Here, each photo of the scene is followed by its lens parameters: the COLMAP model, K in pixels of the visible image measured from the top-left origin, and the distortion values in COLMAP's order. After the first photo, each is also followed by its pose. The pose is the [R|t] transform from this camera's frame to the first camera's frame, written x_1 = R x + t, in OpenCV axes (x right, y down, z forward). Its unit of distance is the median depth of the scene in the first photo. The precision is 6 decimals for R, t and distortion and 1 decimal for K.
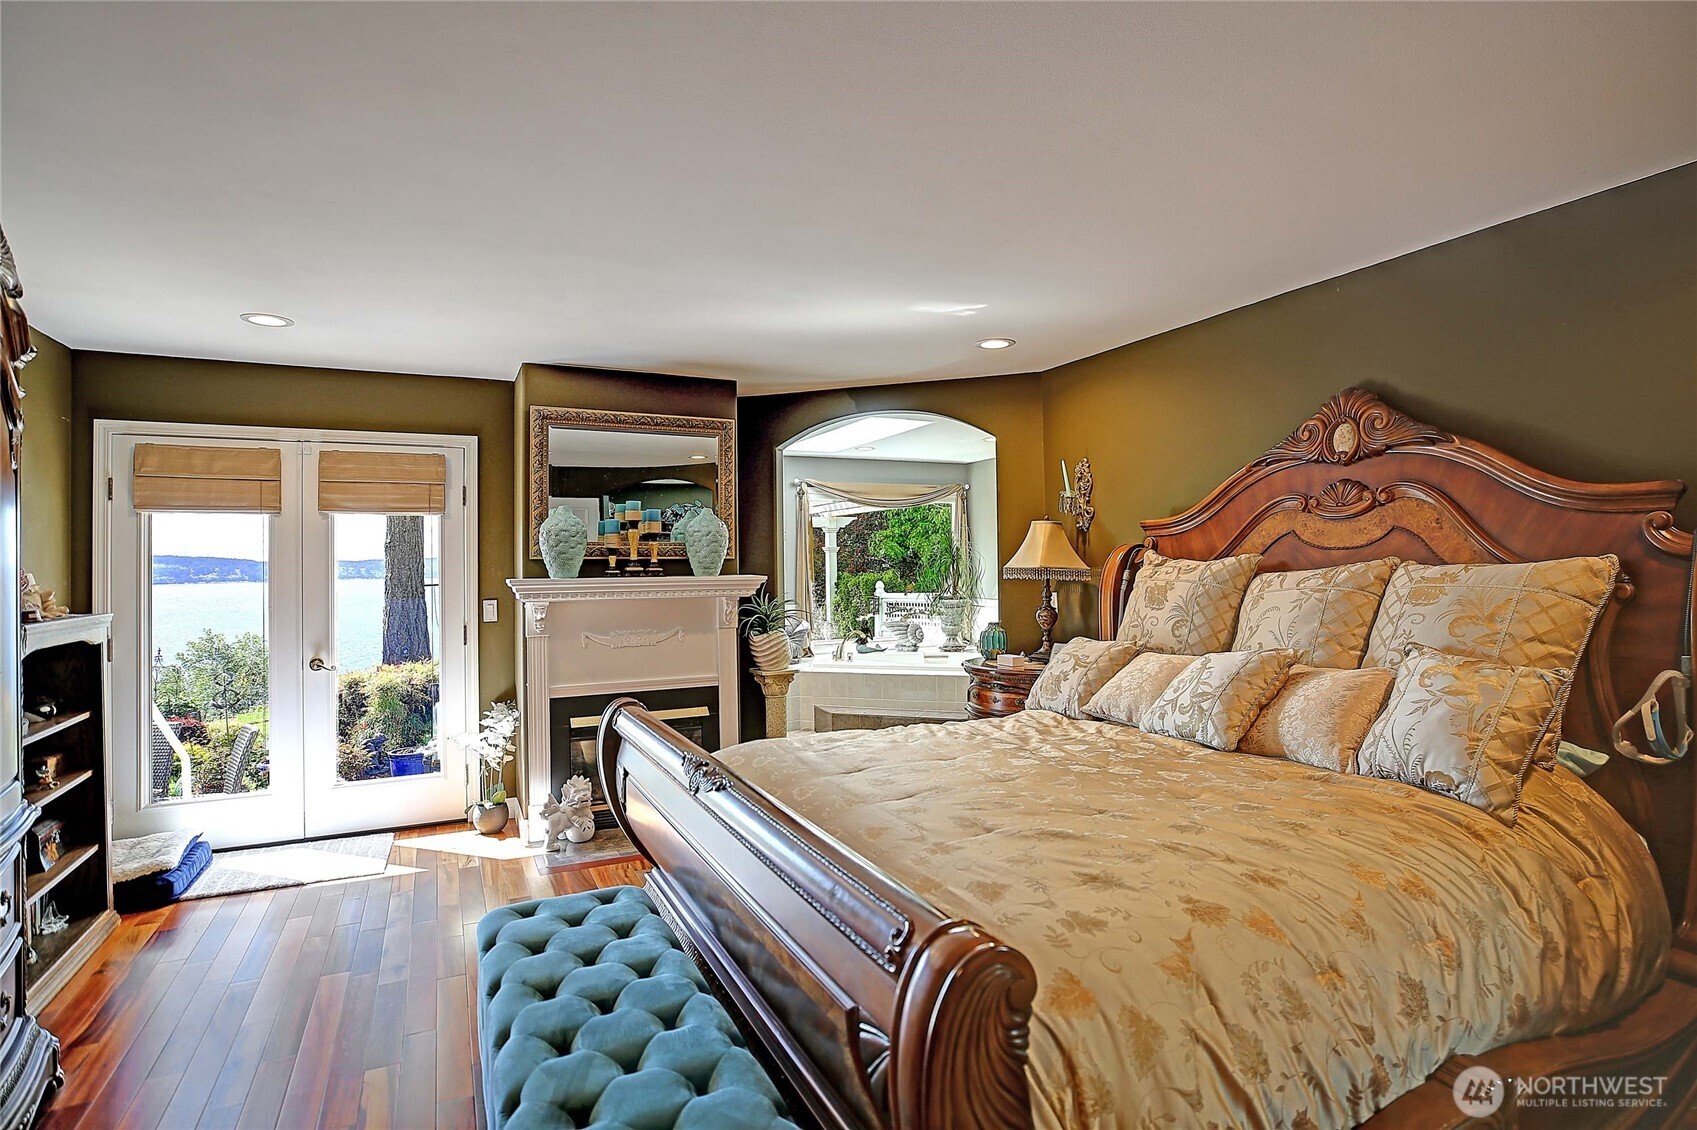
lens RADIAL K [[897.7, 0, 866.1], [0, 897.7, 560.1], [0, 0, 1]] dist [-0.023685, 0.001212]
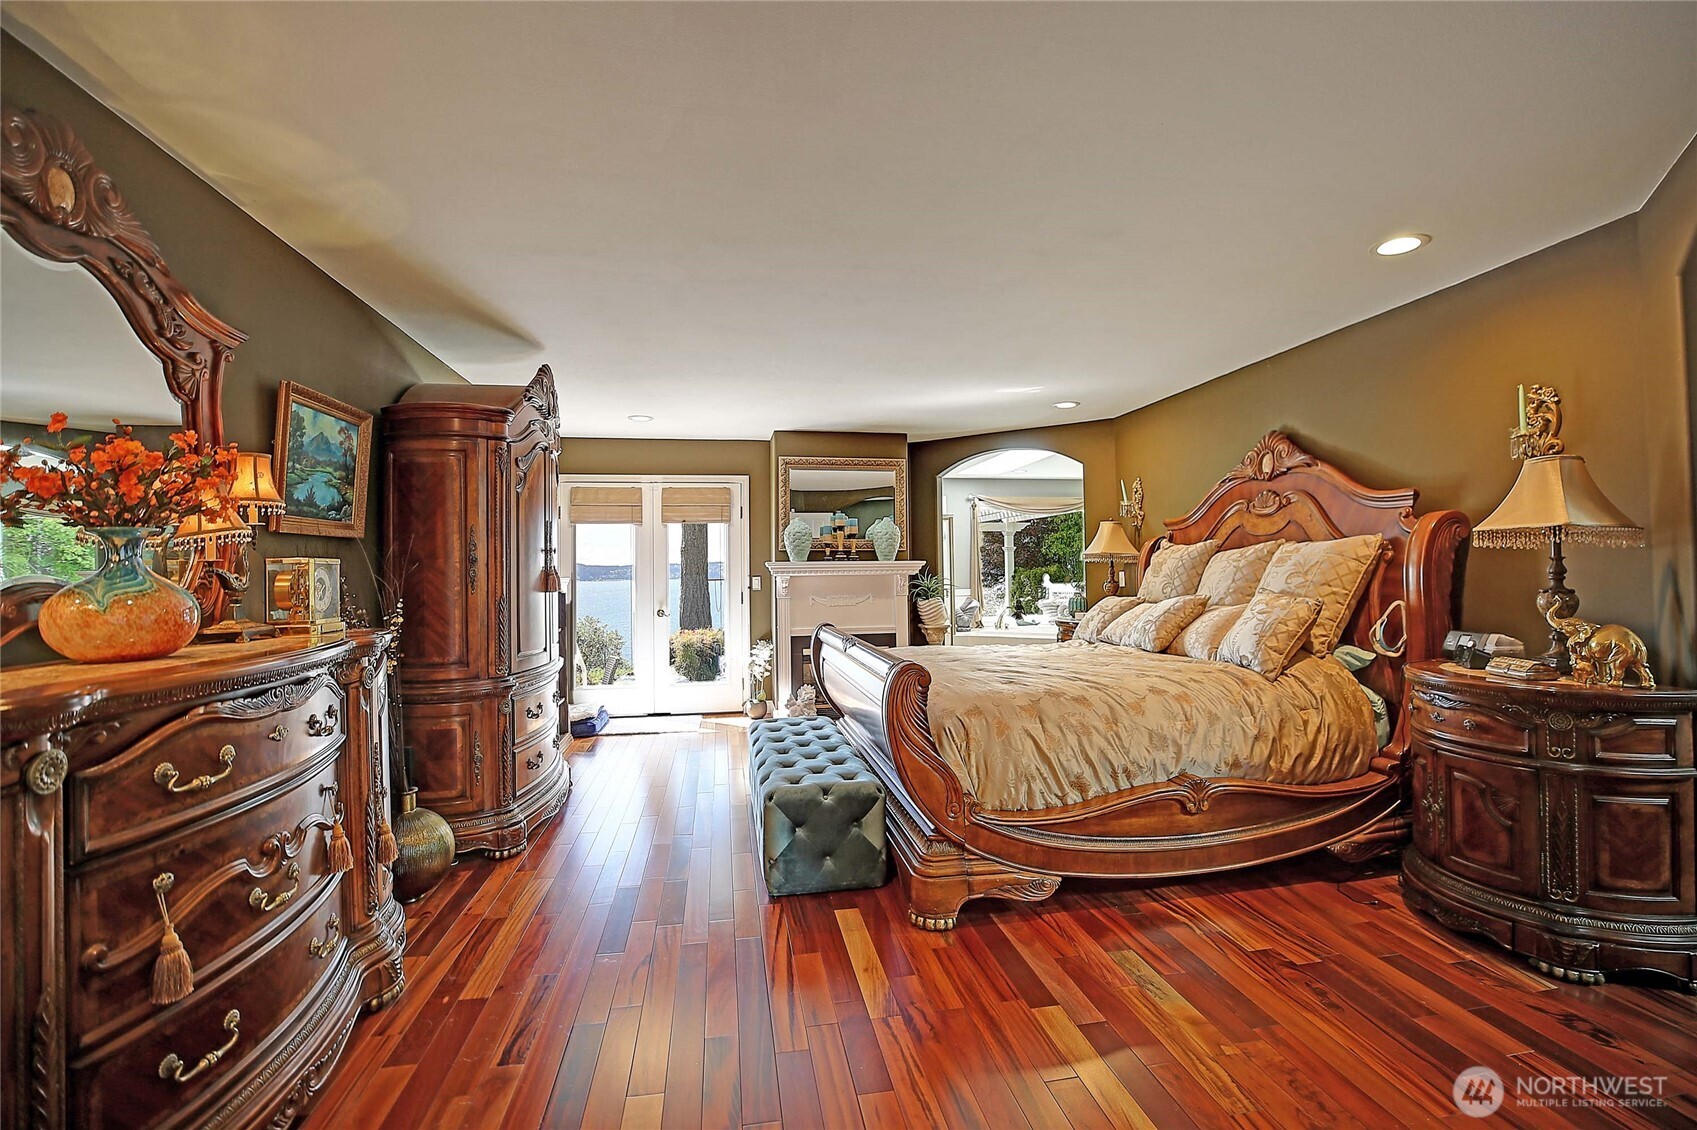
lens RADIAL K [[777.1, 0, 842.6], [0, 777.1, 564.9], [0, 0, 1]] dist [-0.027268, 0.008912]
pose [[0.958408, -0.001215, -0.285399, 0.133176], [0.001818, 0.999997, 0.001848, 0.022029], [0.285396, -0.002290, 0.958407, -0.310180]]
